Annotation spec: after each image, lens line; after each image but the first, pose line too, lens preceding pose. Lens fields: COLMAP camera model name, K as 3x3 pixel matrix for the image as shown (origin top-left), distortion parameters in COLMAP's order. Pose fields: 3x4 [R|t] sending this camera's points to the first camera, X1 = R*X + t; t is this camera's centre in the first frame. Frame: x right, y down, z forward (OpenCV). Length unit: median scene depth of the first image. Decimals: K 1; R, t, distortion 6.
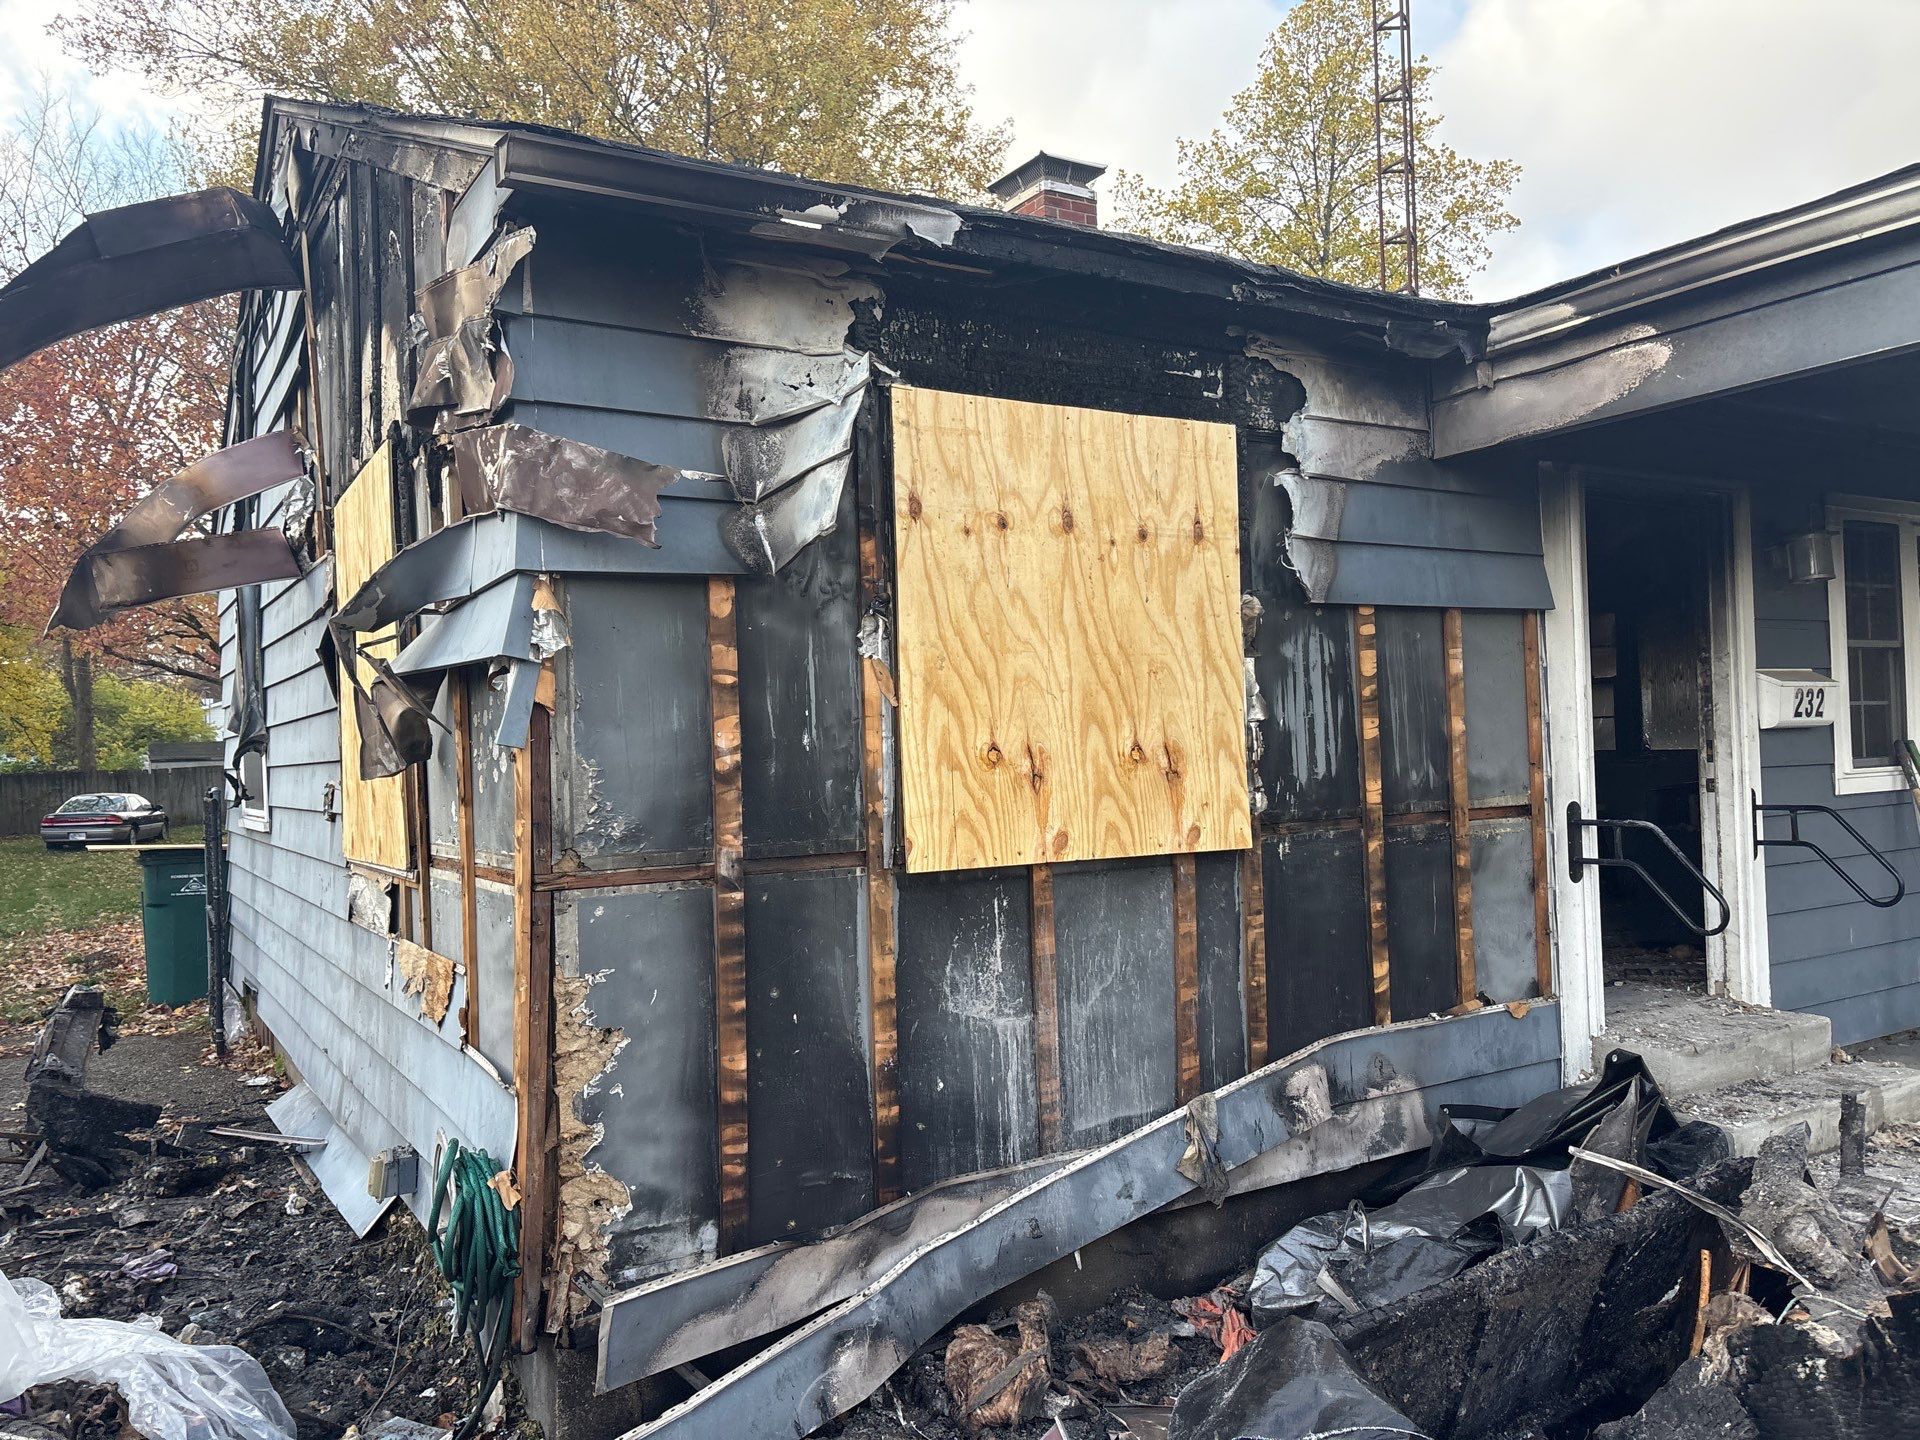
lens RADIAL K [[1469.3, 0, 960.0], [0, 1469.3, 720.0], [0, 0, 1]] dist [0.032290, -0.001763]
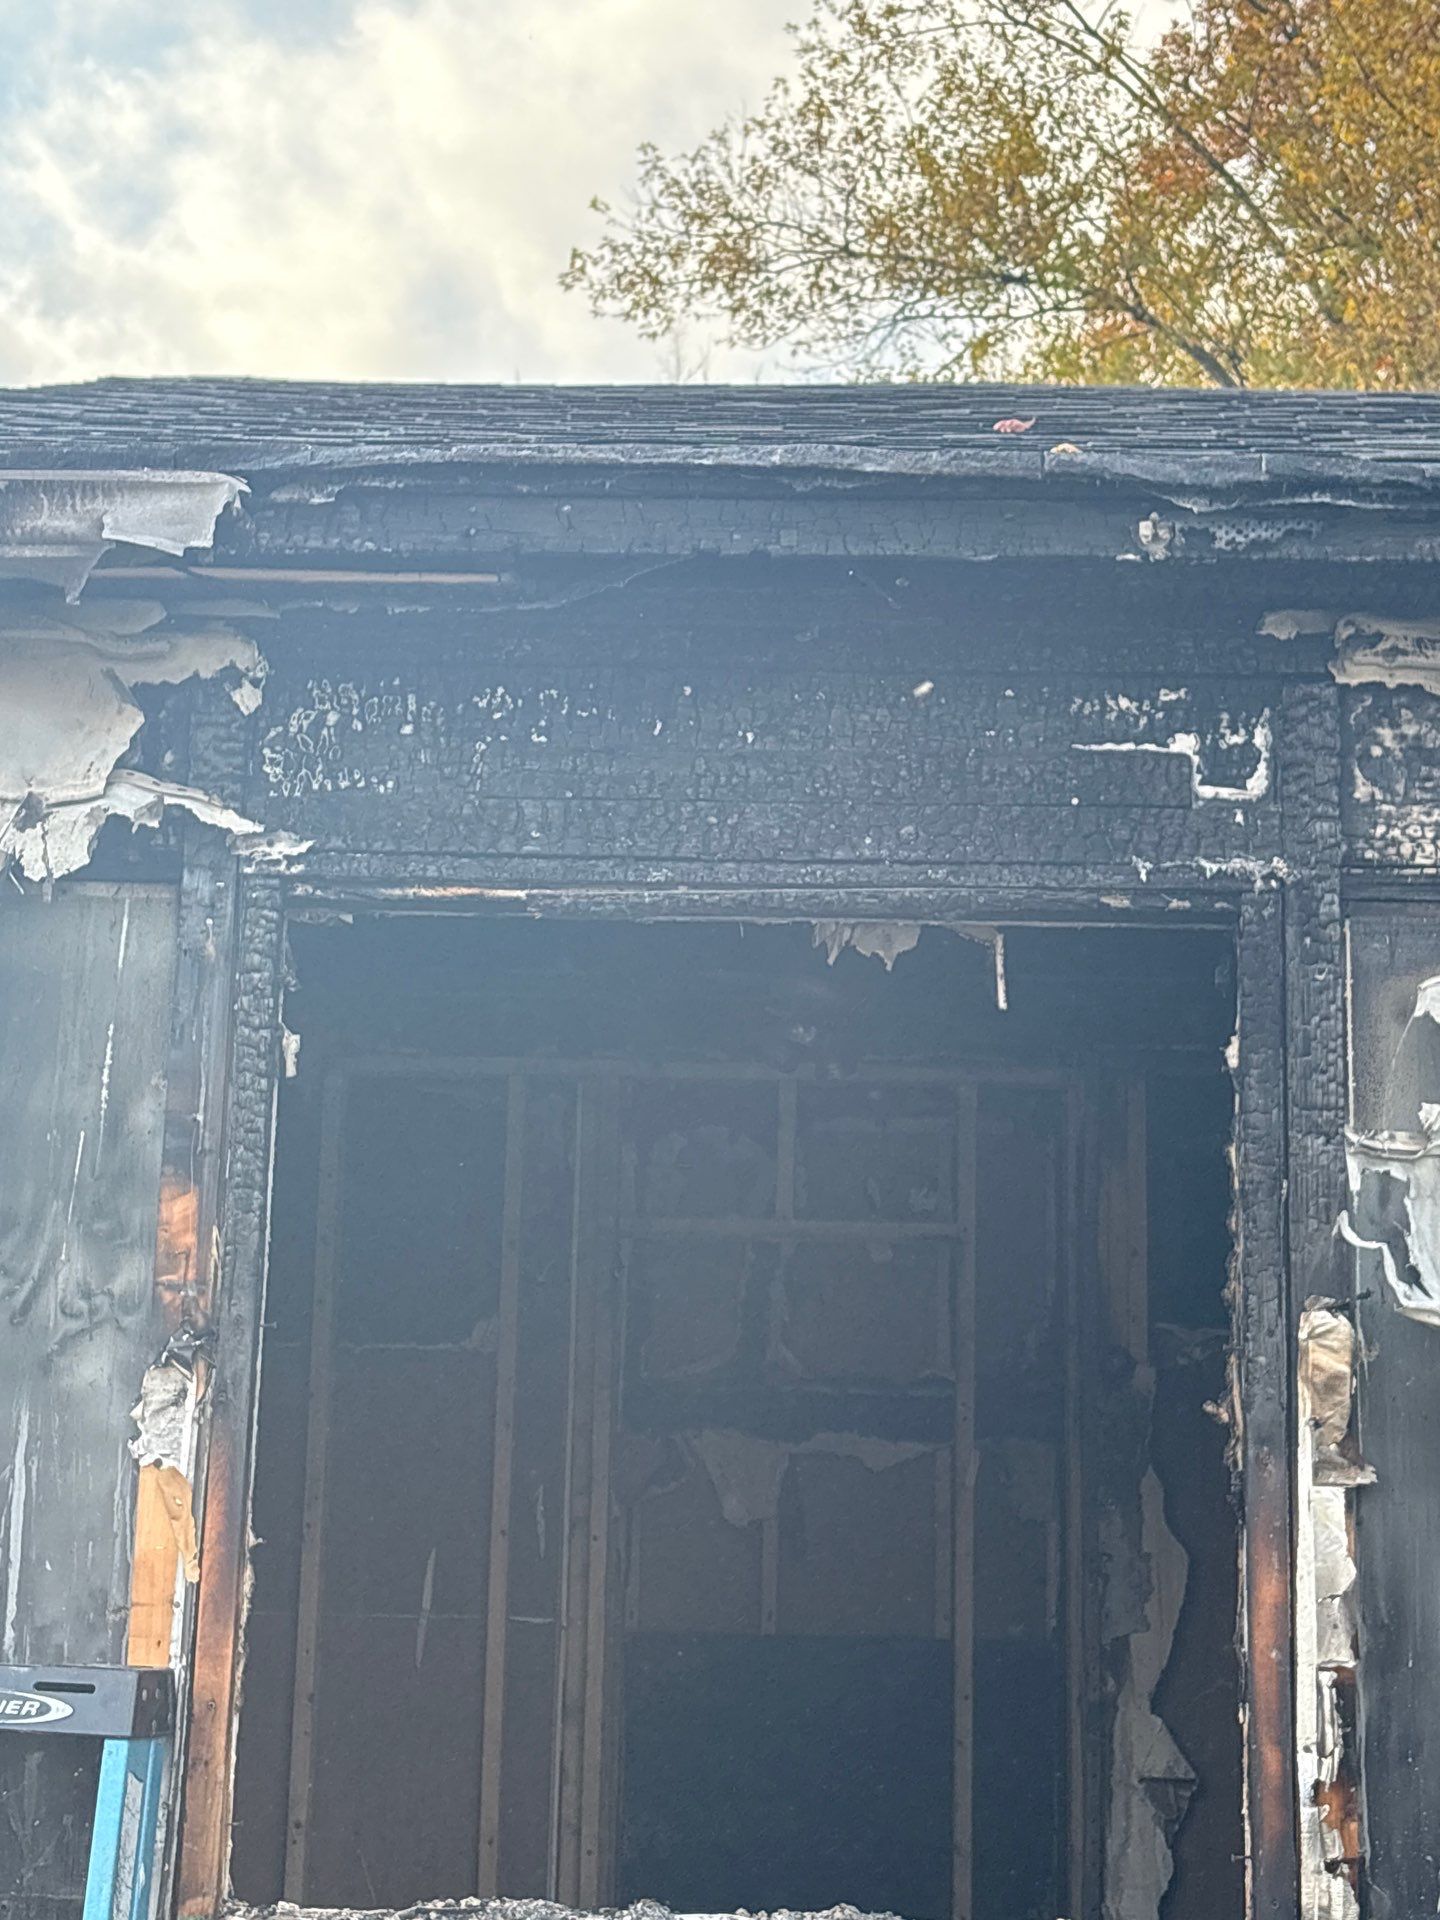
lens RADIAL K [[1469.3, 0, 720.0], [0, 1469.3, 960.0], [0, 0, 1]] dist [0.032290, -0.001763]
pose [[0.826719, 0.028323, -0.561902, 0.326256], [-0.037818, 0.999271, -0.005273, -0.197300], [0.561343, 0.025609, 0.827187, 0.701933]]
